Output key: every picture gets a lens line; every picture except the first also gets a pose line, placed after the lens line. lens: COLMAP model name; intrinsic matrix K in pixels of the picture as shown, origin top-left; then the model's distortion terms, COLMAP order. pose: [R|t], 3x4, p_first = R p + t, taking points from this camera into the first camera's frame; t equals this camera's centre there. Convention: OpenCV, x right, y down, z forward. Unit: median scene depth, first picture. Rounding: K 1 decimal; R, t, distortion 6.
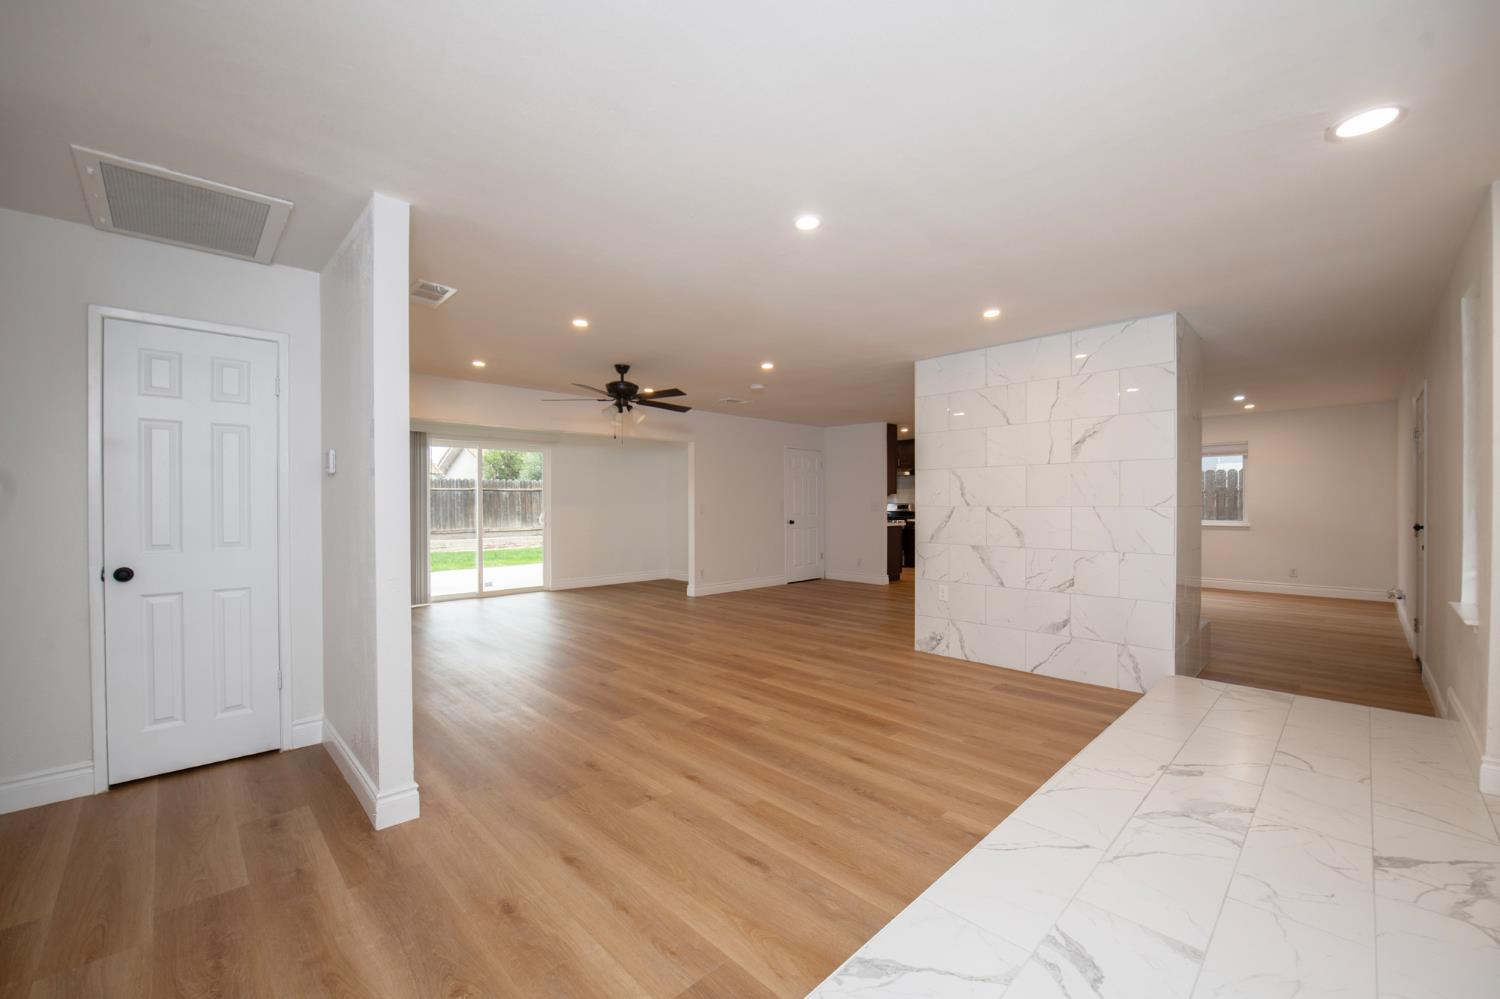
lens RADIAL K [[603.8, 0, 747.4], [0, 603.8, 505.7], [0, 0, 1]] dist [-0.021576, -0.000248]
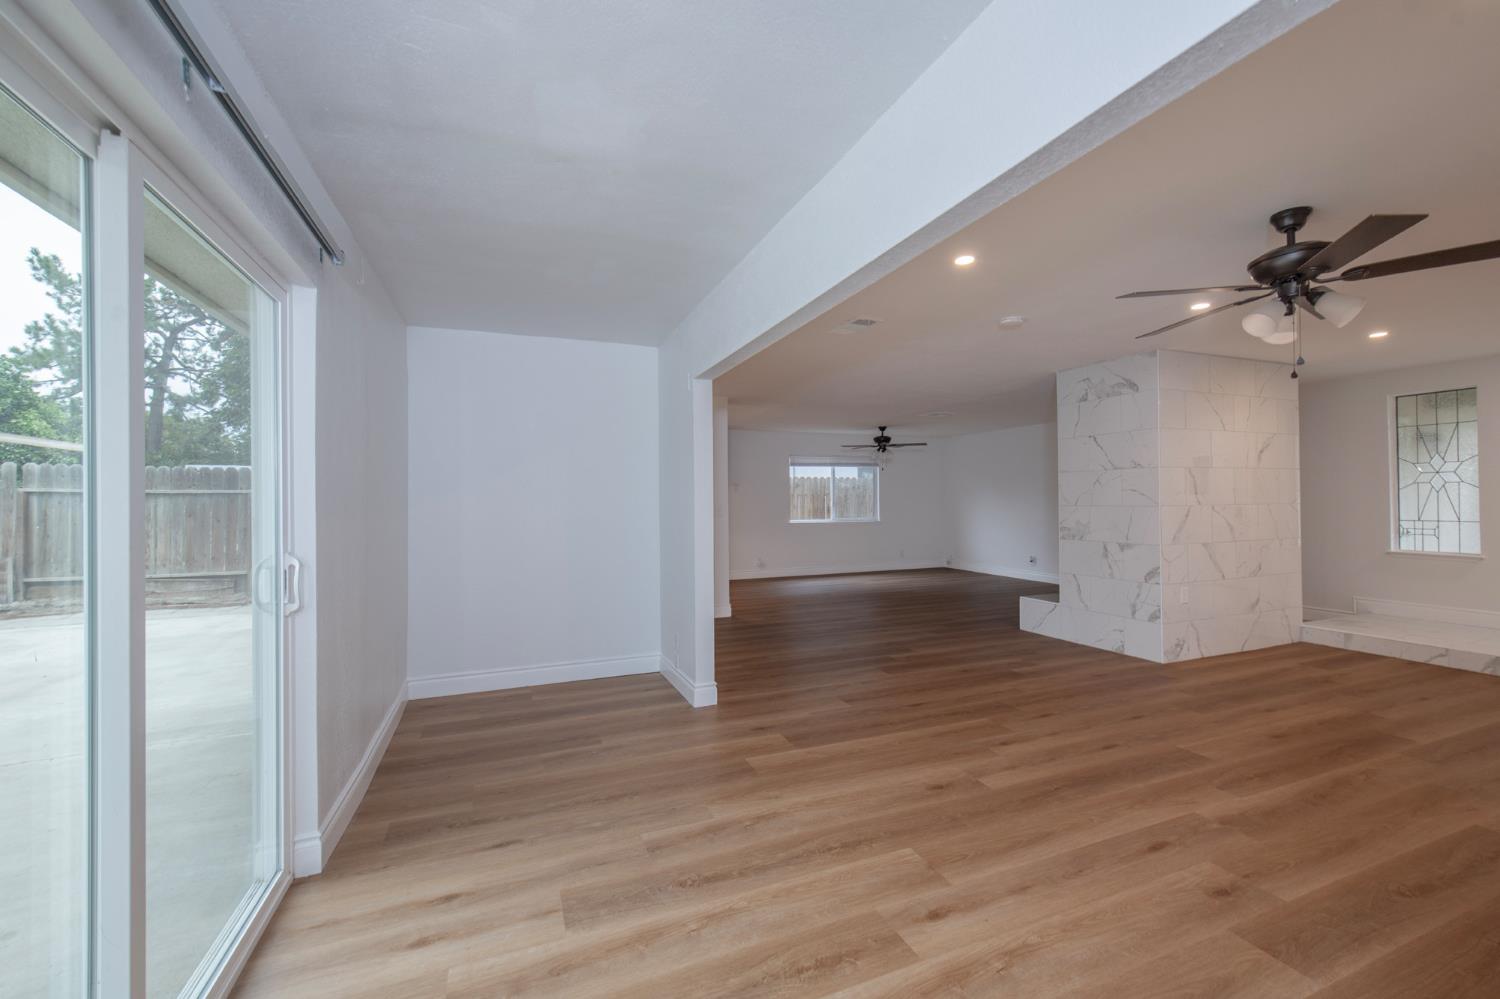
lens RADIAL K [[608.7, 0, 748.4], [0, 608.7, 496.0], [0, 0, 1]] dist [0.001418, -0.000450]
pose [[0.377188, 0.006791, 0.926112, -0.835073], [0.014839, 0.999800, -0.013376, -0.011687], [-0.926018, 0.018788, 0.377012, 1.257365]]
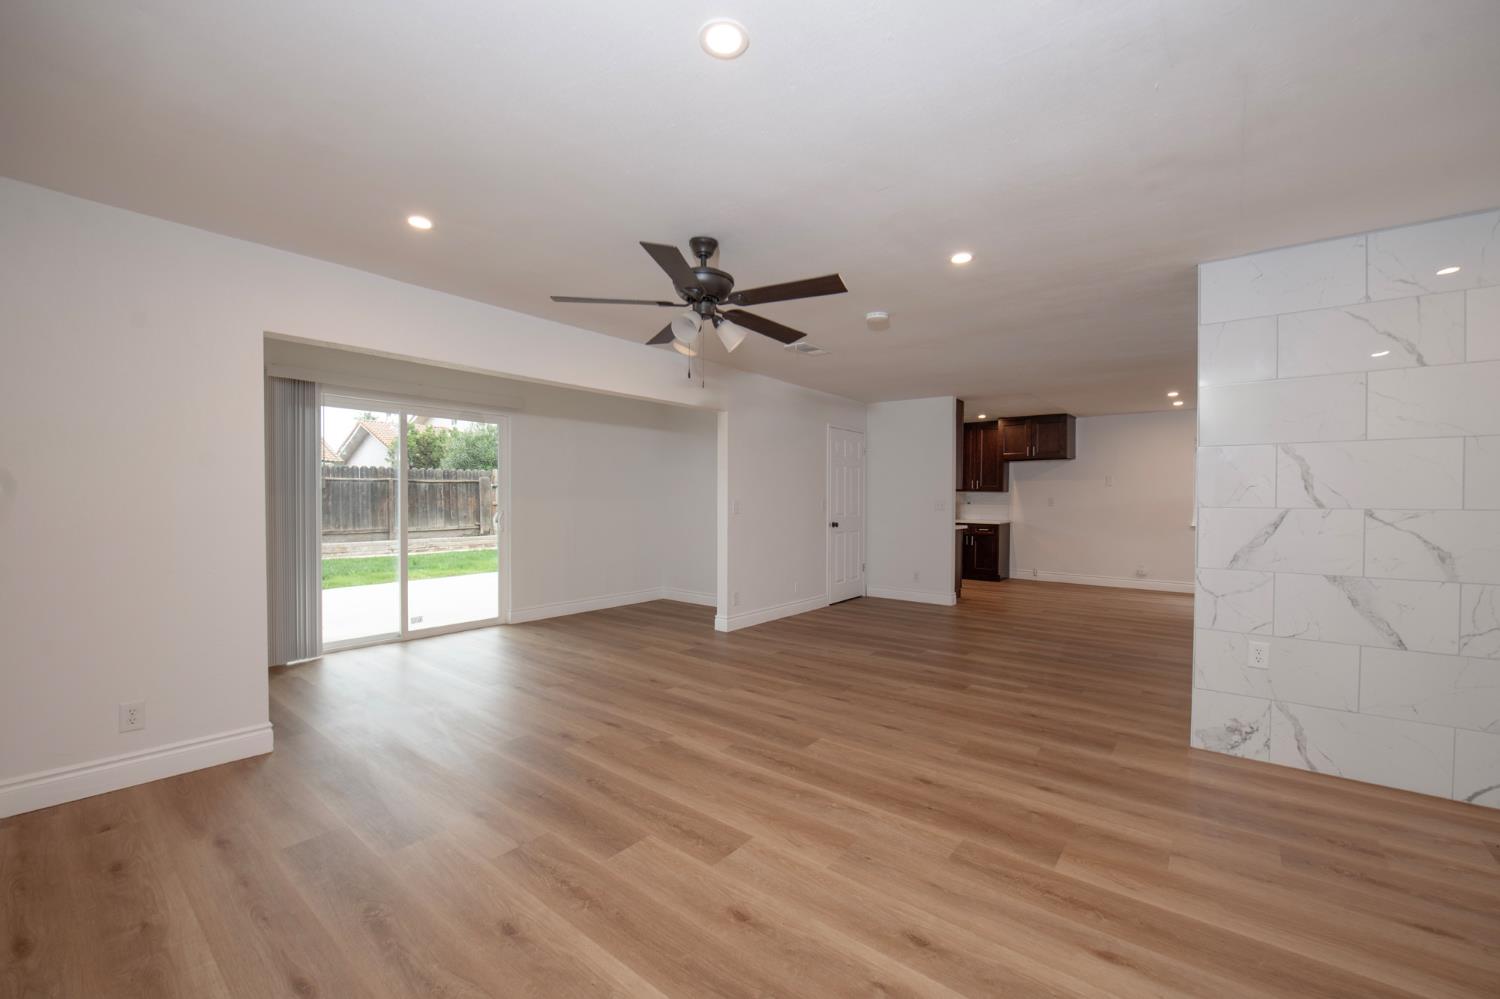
lens RADIAL K [[603.8, 0, 747.4], [0, 603.8, 505.7], [0, 0, 1]] dist [-0.021576, -0.000248]
pose [[0.992240, 0.005631, 0.124211, -0.241561], [-0.006450, 0.999960, 0.006192, -0.001369], [-0.124171, -0.006945, 0.992237, 0.479021]]
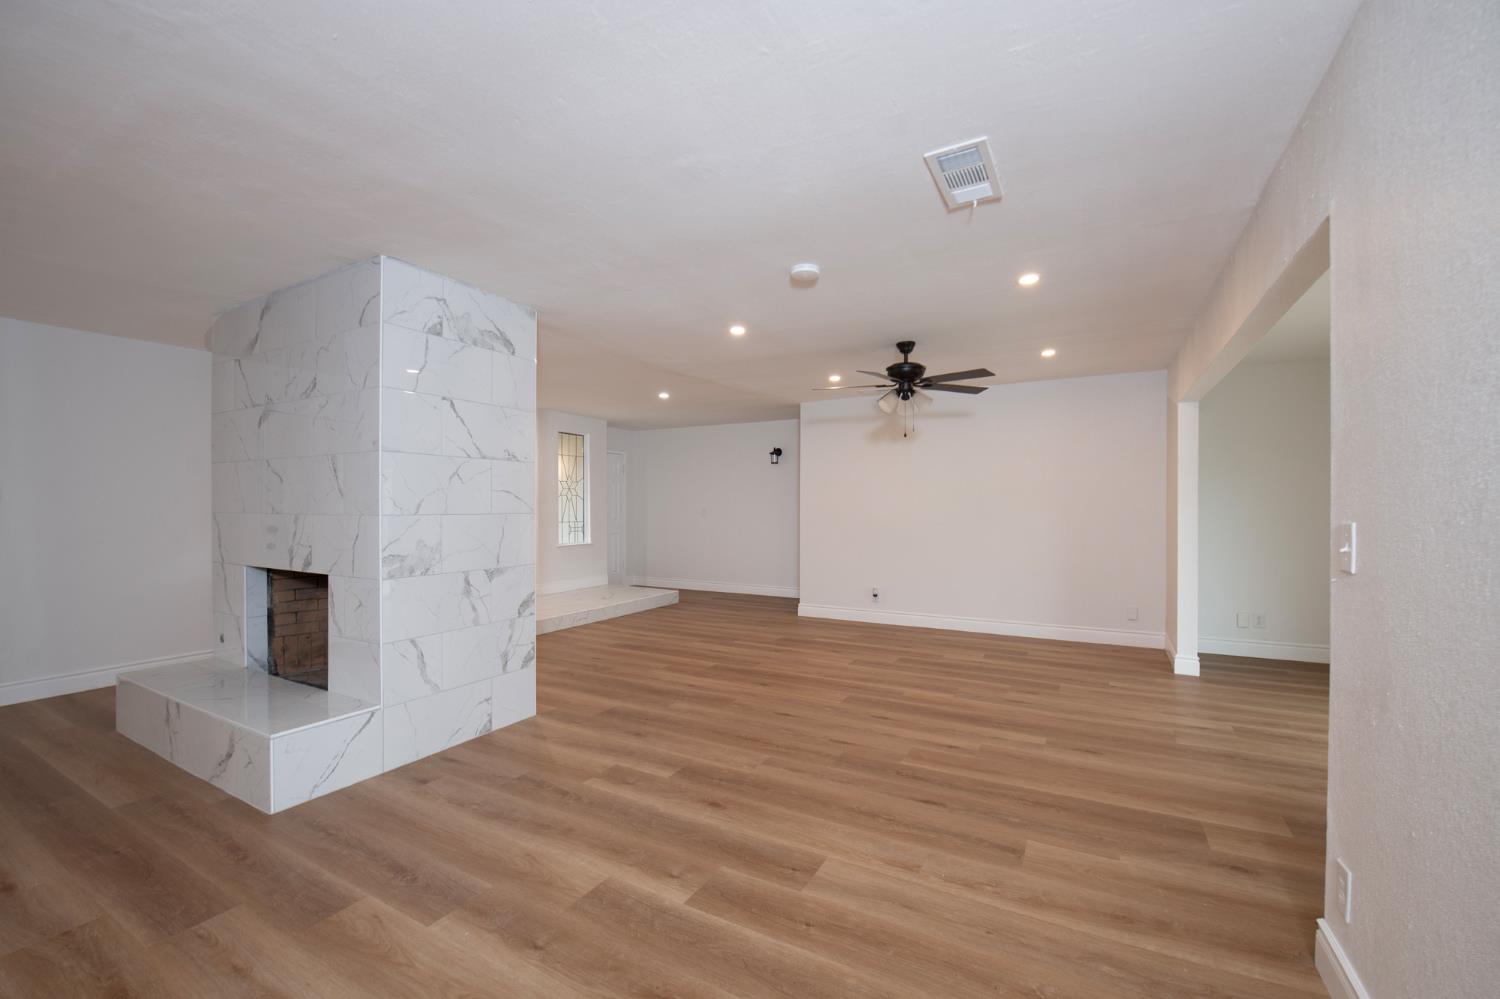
lens RADIAL K [[613.4, 0, 752.7], [0, 613.4, 507.7], [0, 0, 1]] dist [-0.021449, -0.000149]
pose [[-0.956695, 0.002026, -0.291086, 0.248493], [-0.001192, 0.999940, 0.010876, -0.014282], [0.291091, 0.010752, -0.956635, 1.804816]]
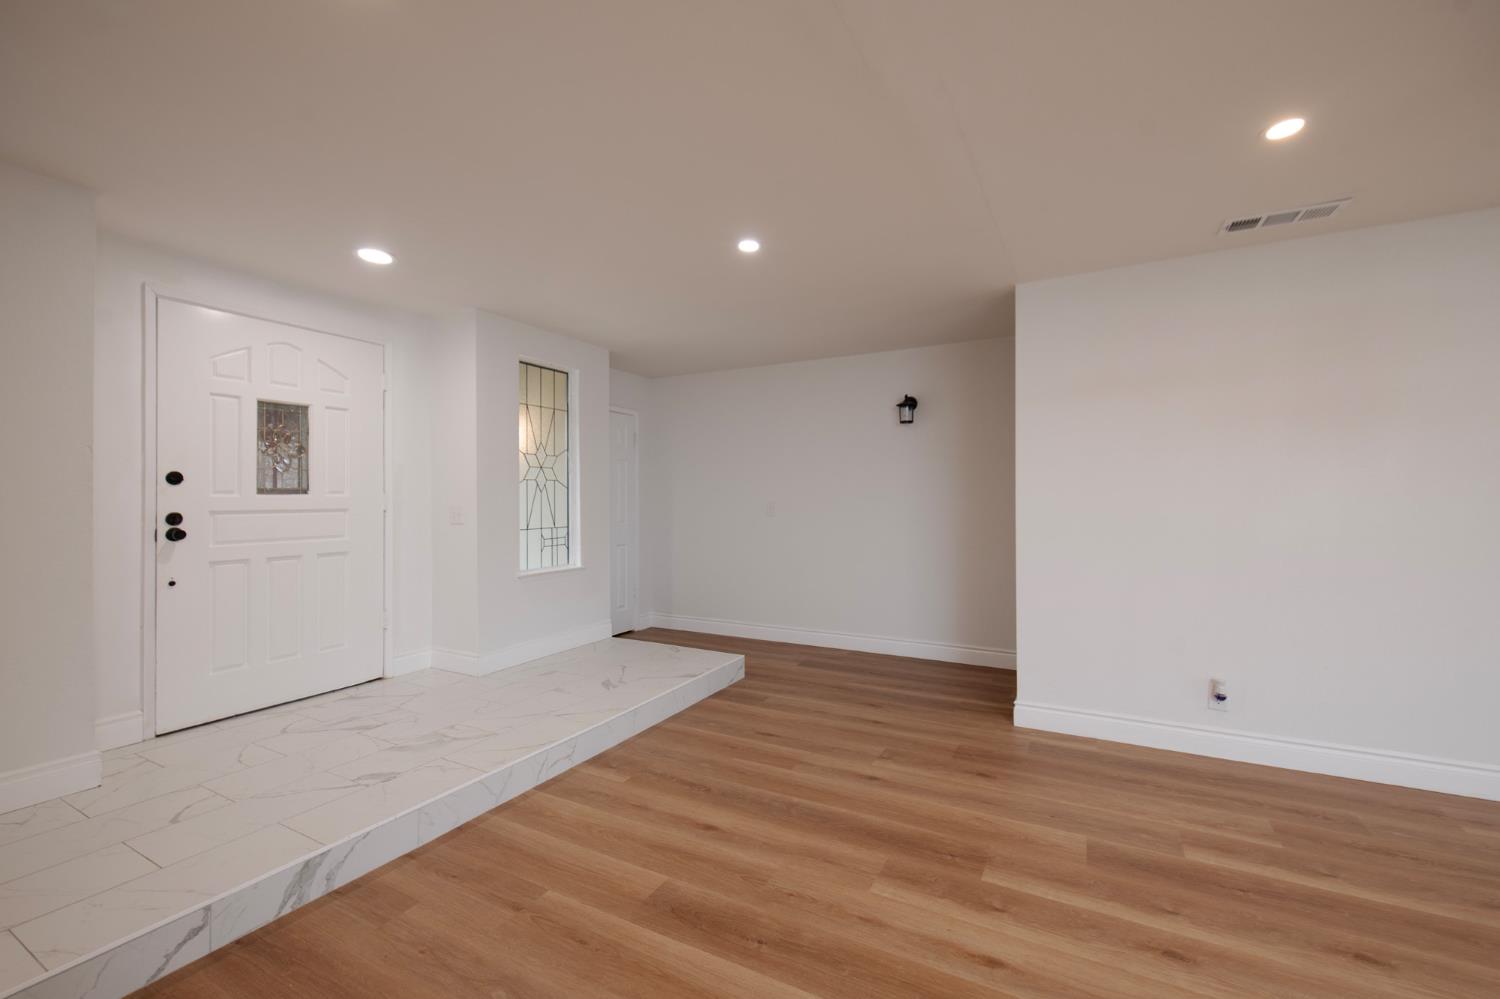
lens RADIAL K [[627.3, 0, 751.5], [0, 627.3, 493.3], [0, 0, 1]] dist [-0.000159, -0.000035]
pose [[-0.954733, 0.002605, -0.297452, 0.220663], [0.003144, 0.999994, -0.001335, -0.007254], [0.297447, -0.002210, -0.954736, 1.059301]]
